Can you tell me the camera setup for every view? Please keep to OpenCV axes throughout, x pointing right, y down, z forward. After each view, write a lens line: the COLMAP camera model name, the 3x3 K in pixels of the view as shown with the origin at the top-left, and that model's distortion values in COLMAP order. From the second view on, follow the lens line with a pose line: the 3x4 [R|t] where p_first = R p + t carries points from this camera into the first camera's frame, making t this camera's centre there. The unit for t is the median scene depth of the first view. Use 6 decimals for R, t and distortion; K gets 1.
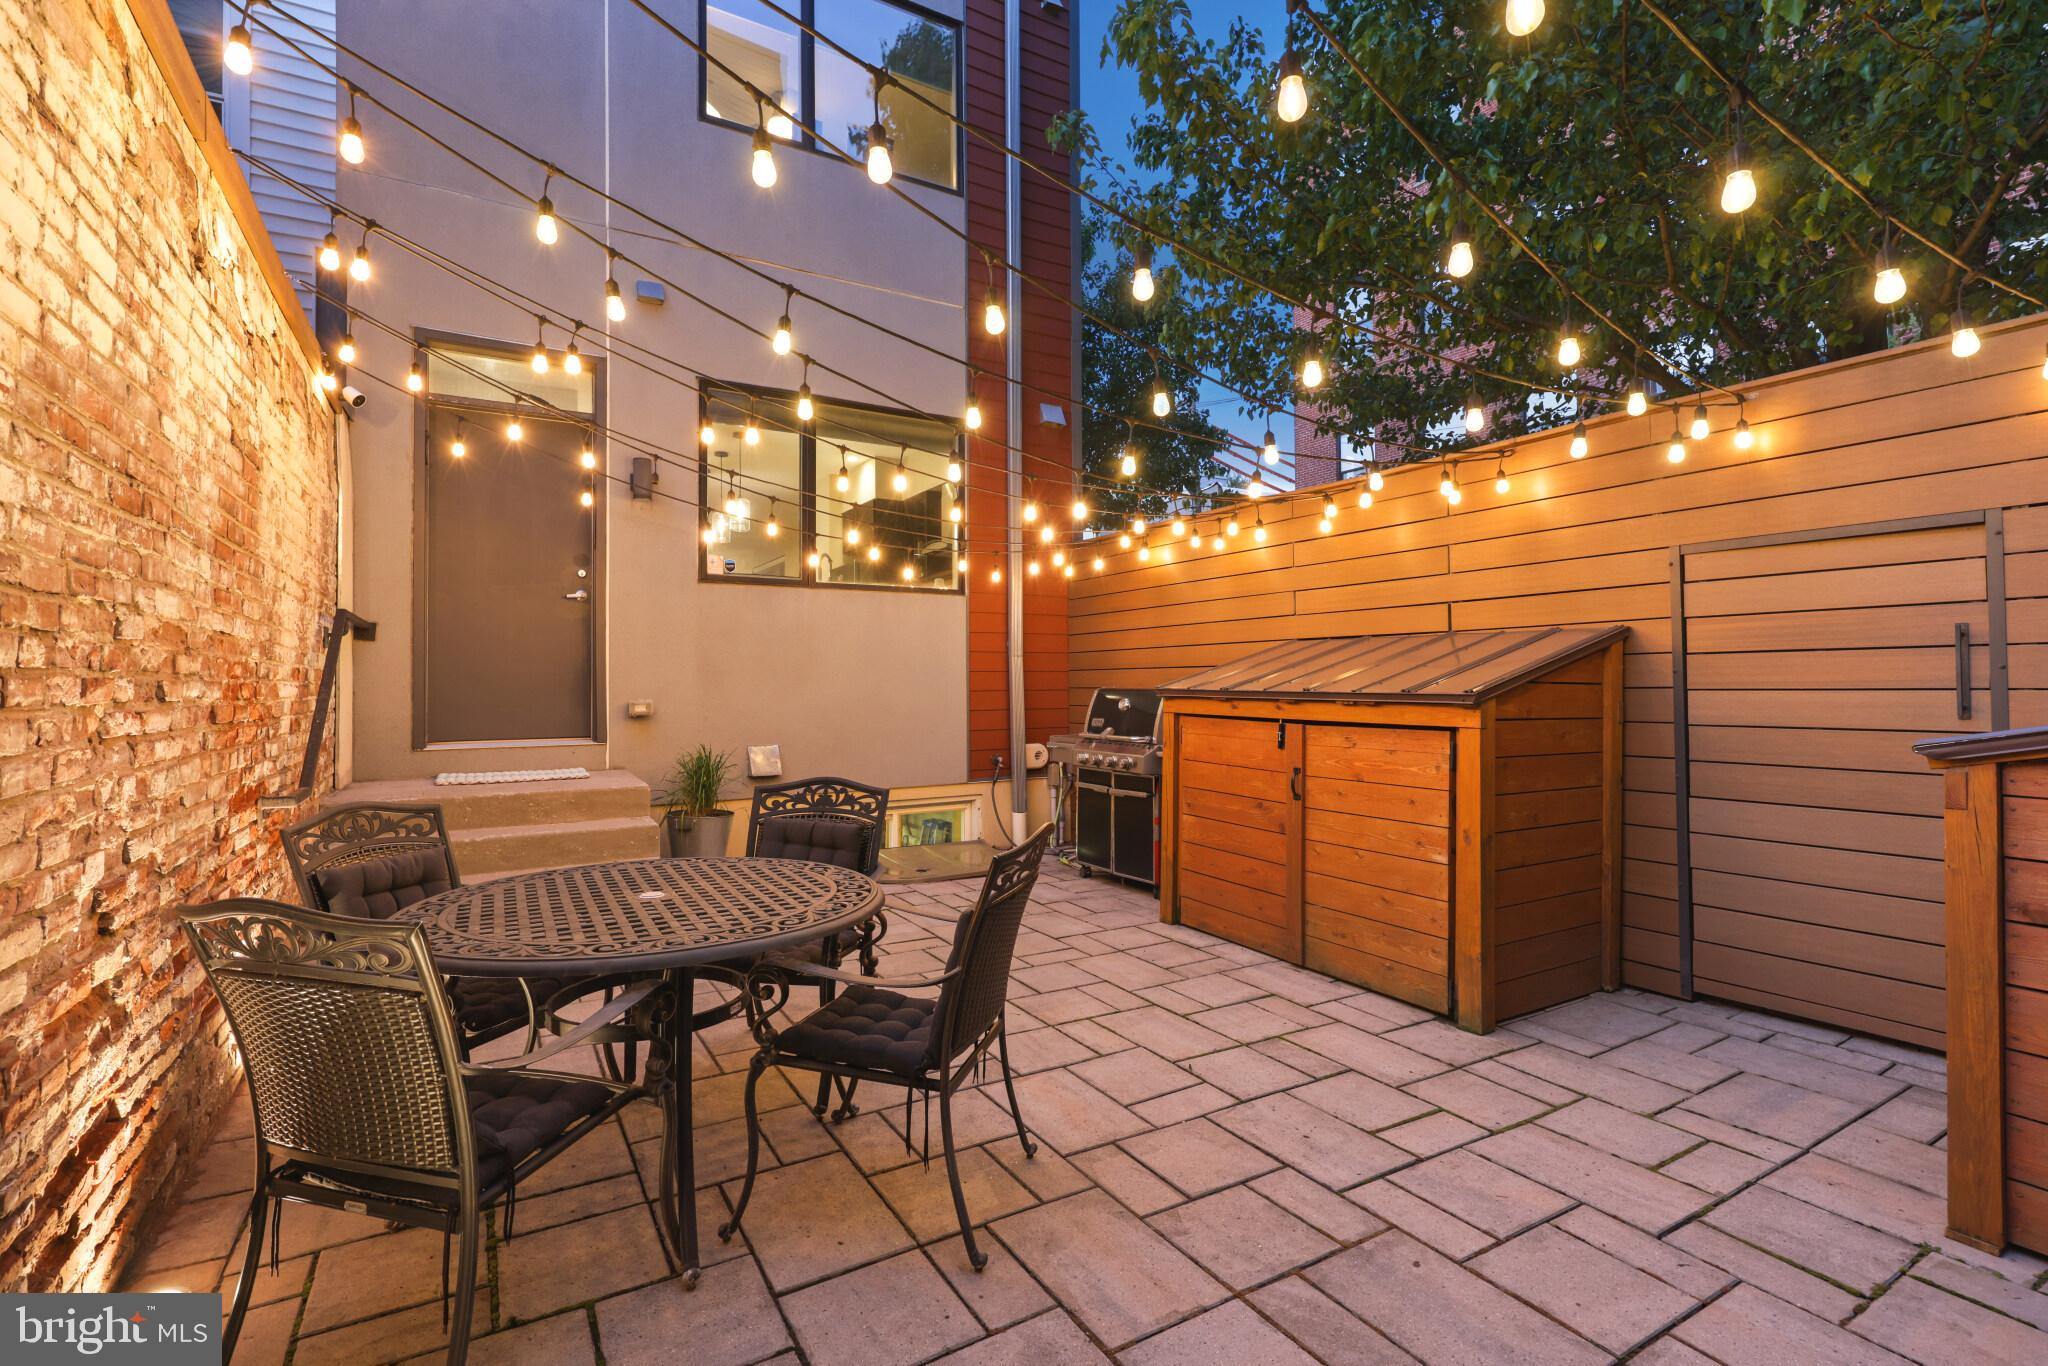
lens RADIAL K [[926.6, 0, 1021.1], [0, 926.6, 677.0], [0, 0, 1]] dist [0.000201, -0.000363]
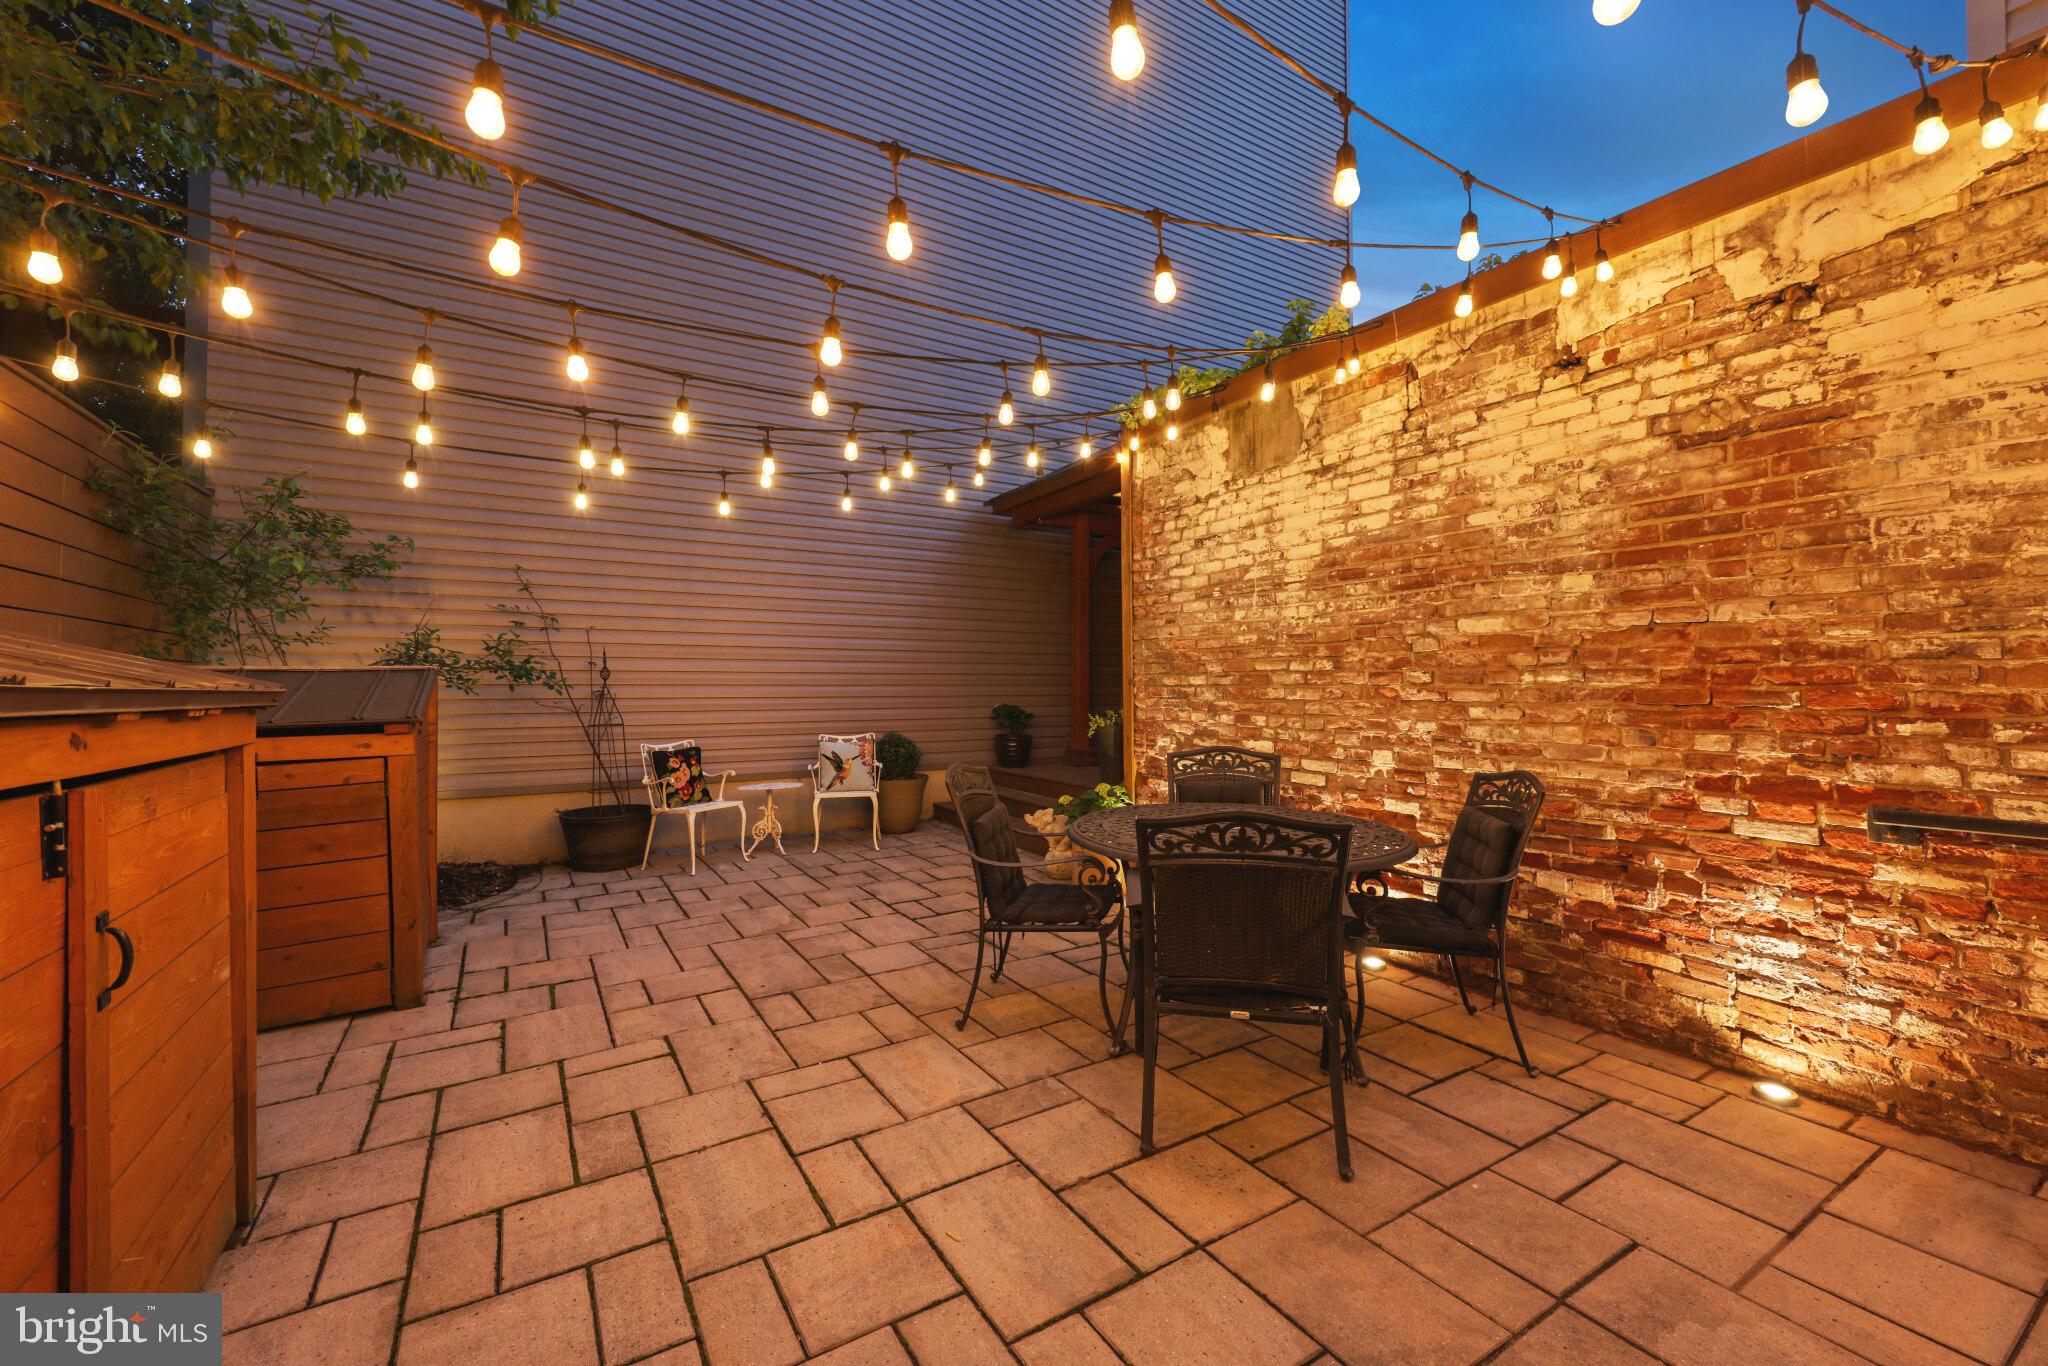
lens RADIAL K [[823.6, 0, 1014.0], [0, 823.6, 677.7], [0, 0, 1]] dist [0.001017, 0.000186]
pose [[-0.999922, 0.006695, -0.010545, -0.036899], [0.006873, 0.999834, -0.016900, 0.020413], [0.010430, -0.016971, -0.999802, 1.405921]]
